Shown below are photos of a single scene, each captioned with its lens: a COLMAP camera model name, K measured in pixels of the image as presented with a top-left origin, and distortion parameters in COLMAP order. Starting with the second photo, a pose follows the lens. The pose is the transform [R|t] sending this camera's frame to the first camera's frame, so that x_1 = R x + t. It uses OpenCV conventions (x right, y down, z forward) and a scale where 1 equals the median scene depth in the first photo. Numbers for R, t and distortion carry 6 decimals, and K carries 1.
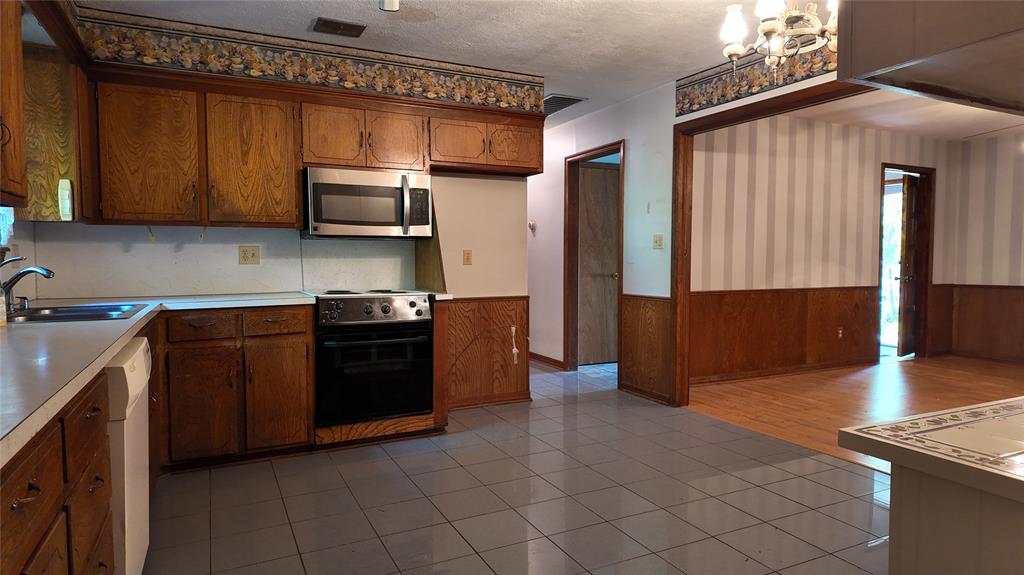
lens RADIAL K [[606.9, 0, 514.5], [0, 606.9, 286.7], [0, 0, 1]] dist [-0.031718, -0.003098]
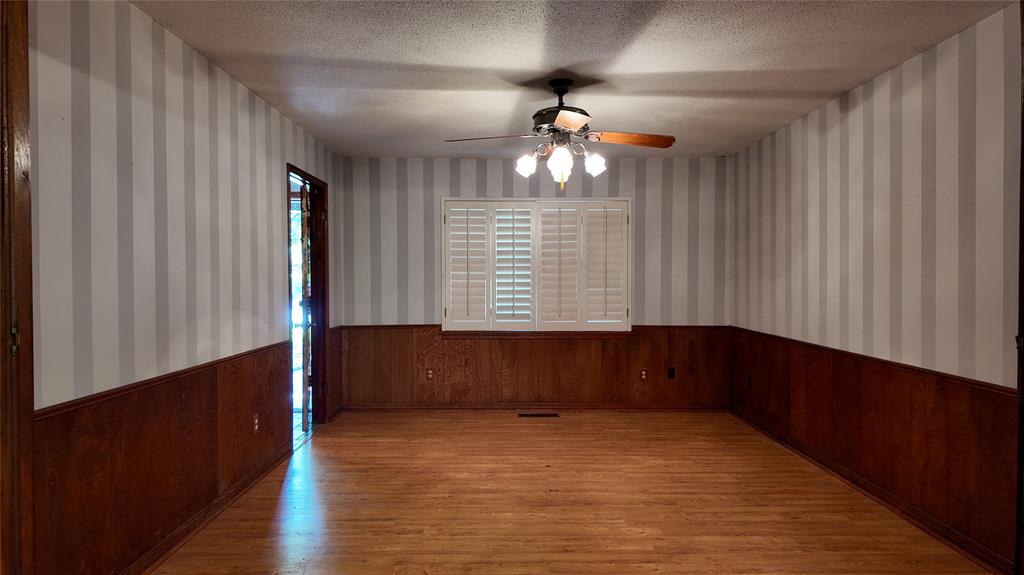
lens RADIAL K [[606.9, 0, 513.0], [0, 606.9, 287.8], [0, 0, 1]] dist [-0.031718, -0.003098]
pose [[0.447502, -0.013612, 0.894179, 0.100828], [0.052131, 0.998581, -0.010888, -0.040690], [-0.892762, 0.051487, 0.447577, 0.457686]]
